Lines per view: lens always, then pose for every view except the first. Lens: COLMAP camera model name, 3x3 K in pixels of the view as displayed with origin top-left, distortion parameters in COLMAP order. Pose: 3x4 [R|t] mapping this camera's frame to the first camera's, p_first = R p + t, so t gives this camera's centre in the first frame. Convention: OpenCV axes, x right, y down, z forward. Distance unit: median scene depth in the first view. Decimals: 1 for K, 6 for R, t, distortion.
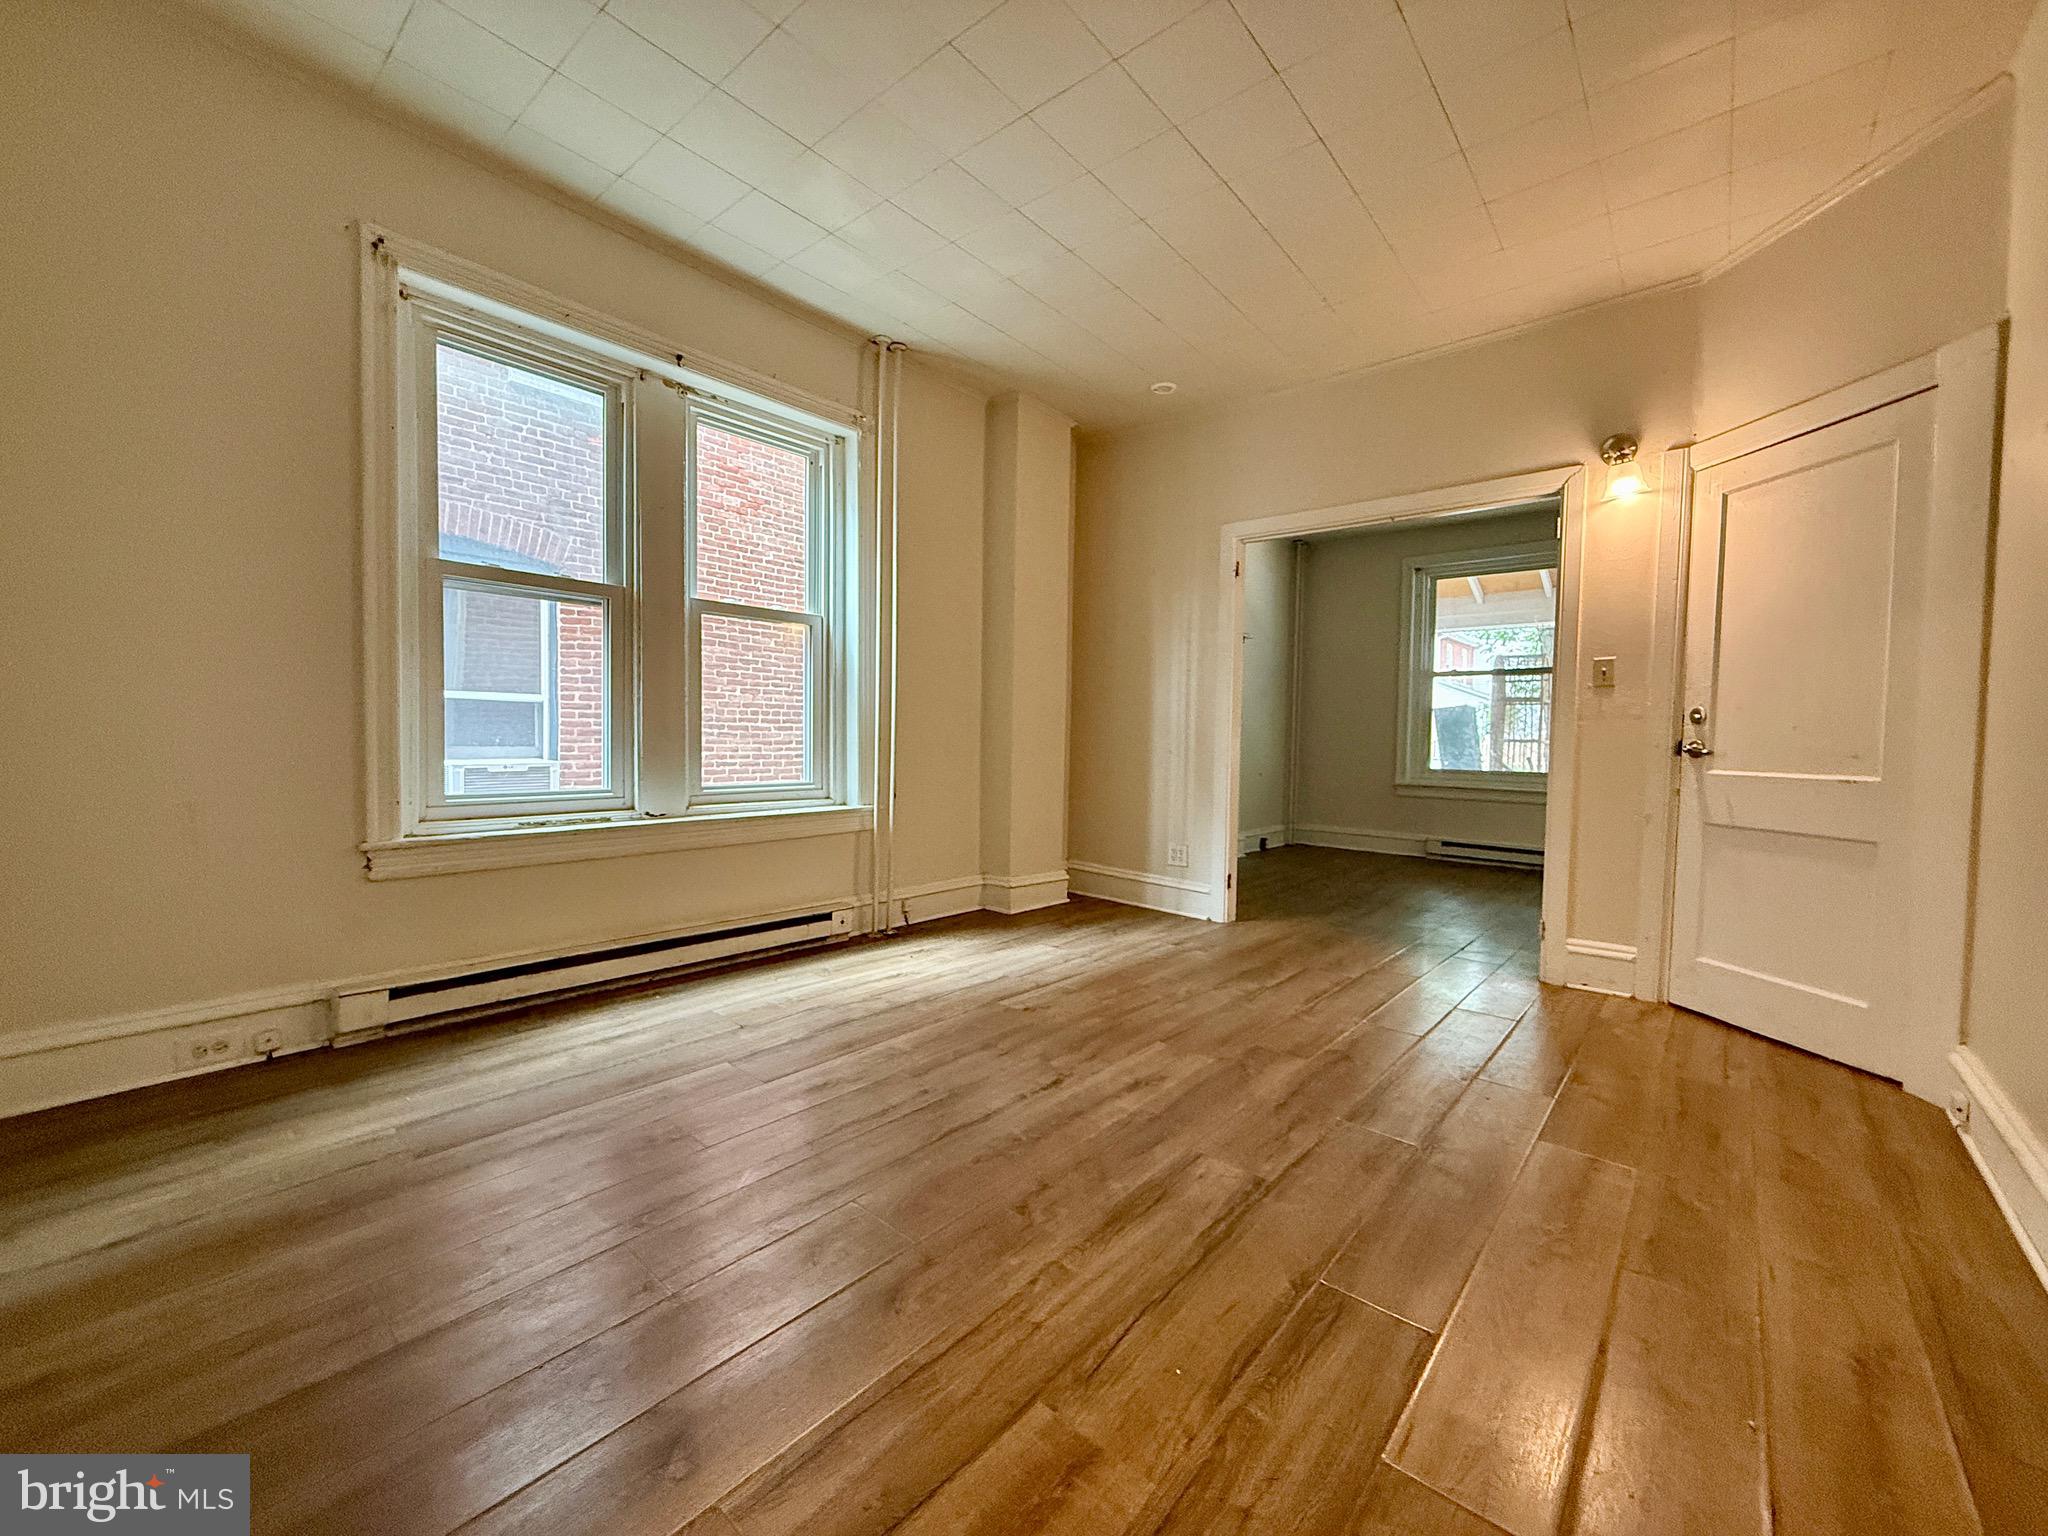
lens RADIAL K [[817.4, 0, 1017.1], [0, 817.4, 770.3], [0, 0, 1]] dist [0.001276, -0.000322]
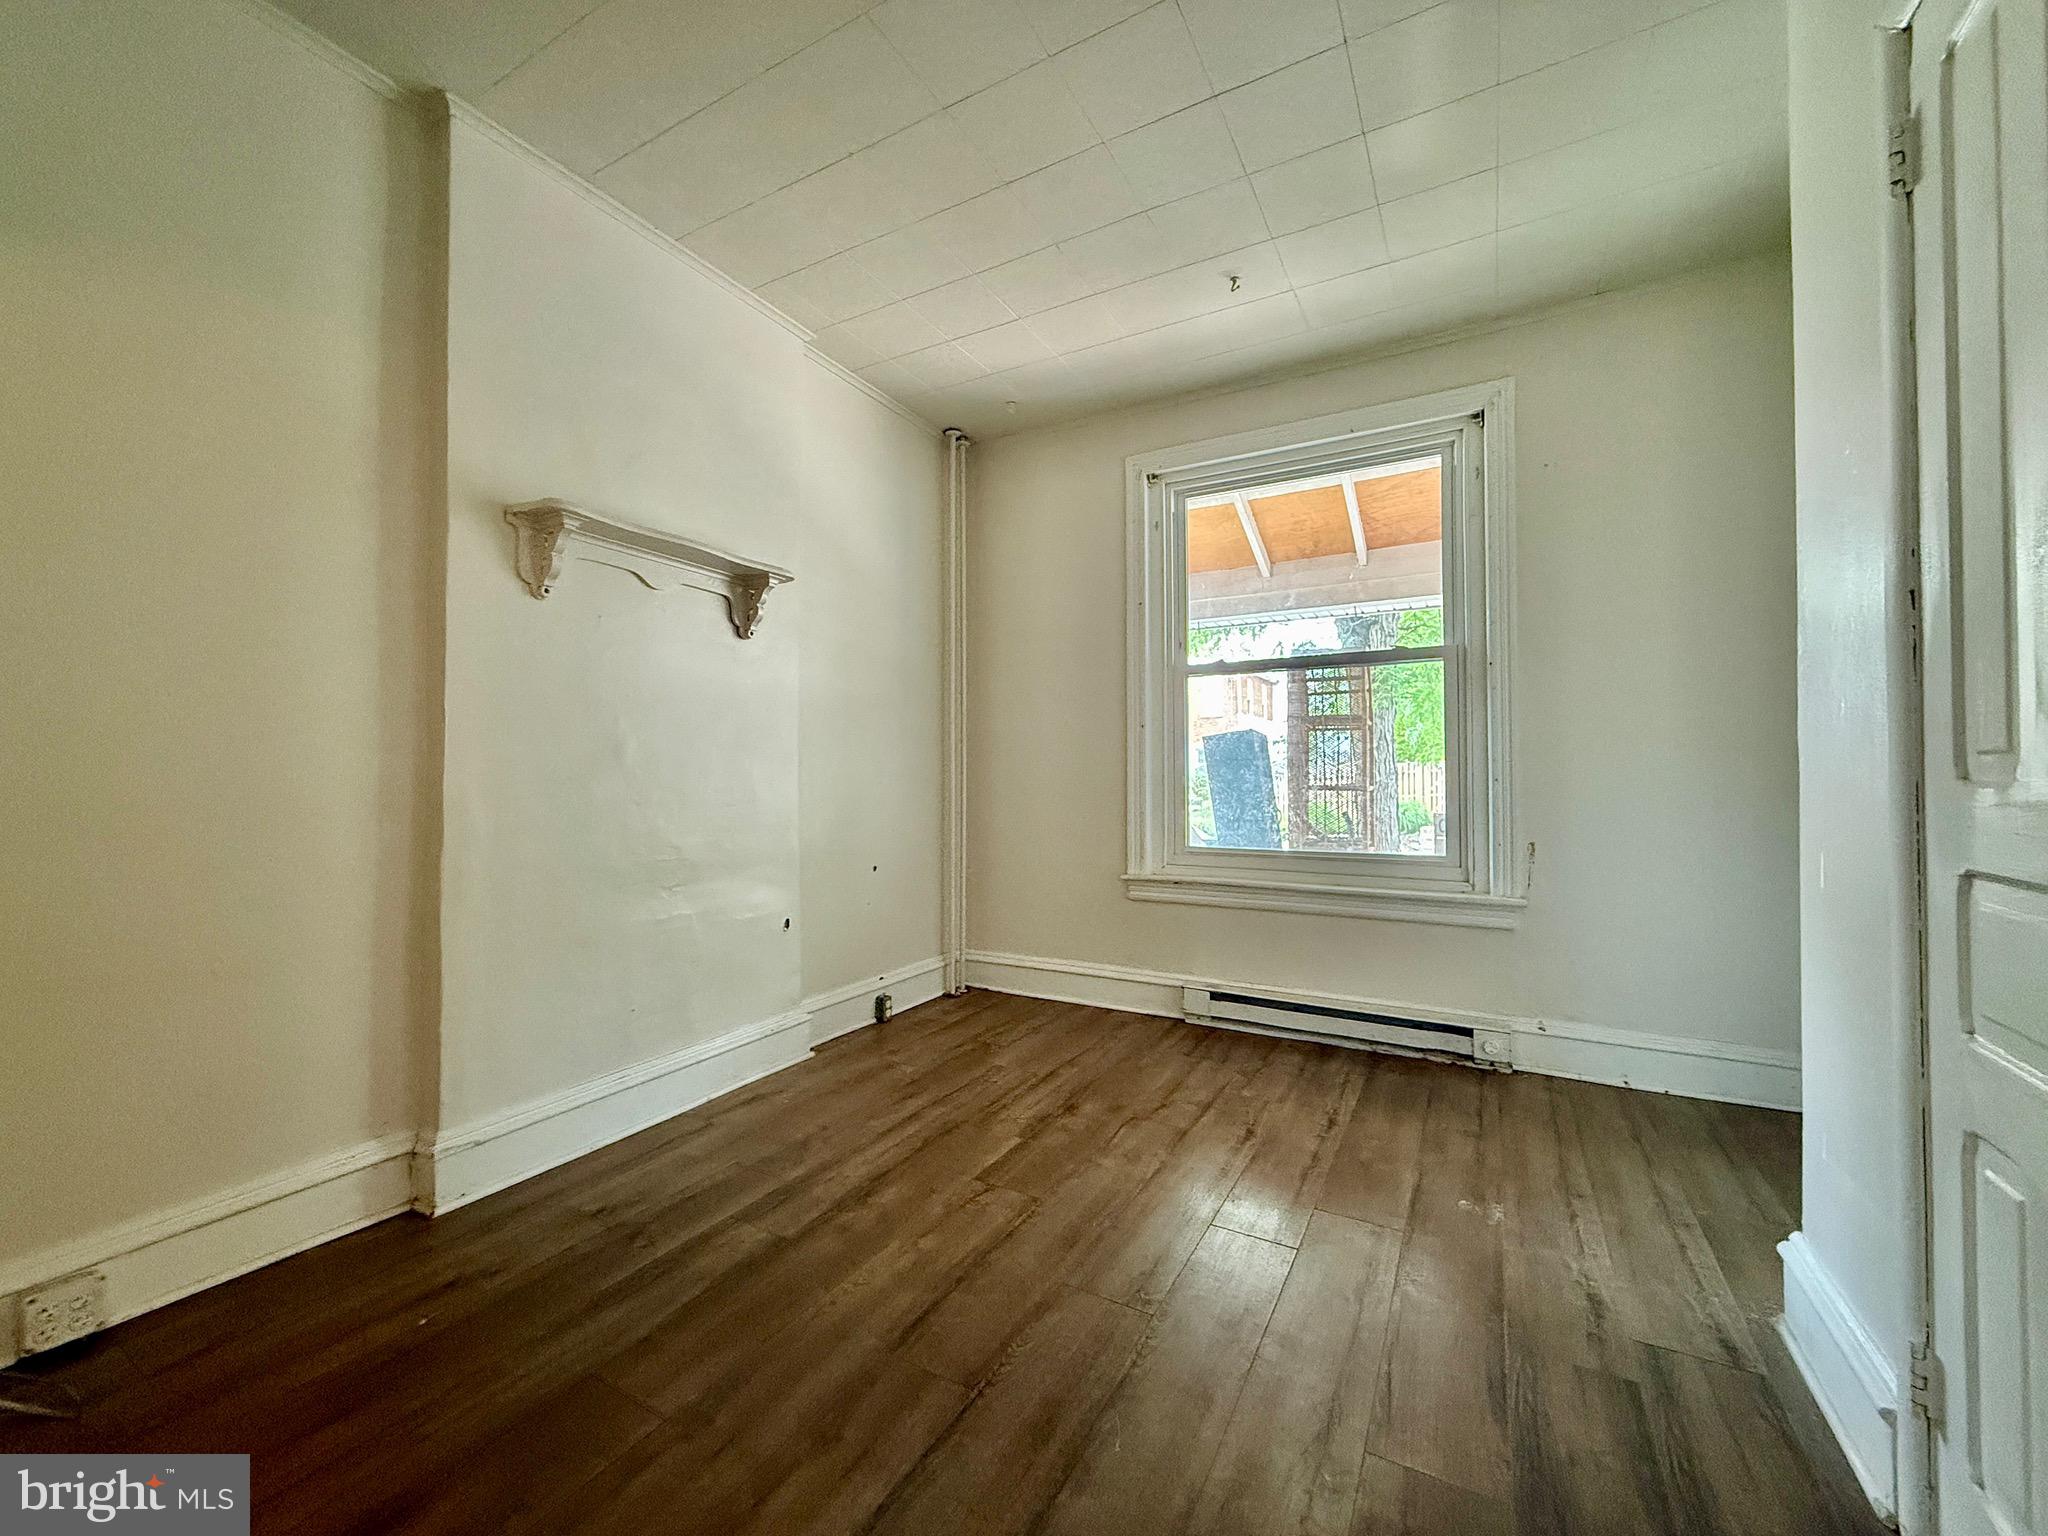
lens RADIAL K [[817.4, 0, 1015.7], [0, 817.4, 768.0], [0, 0, 1]] dist [0.001276, -0.000322]
pose [[0.980572, -0.018176, 0.195314, 0.653072], [0.027553, 0.998589, -0.045399, -0.070946], [-0.194214, 0.049898, 0.979689, 1.112424]]
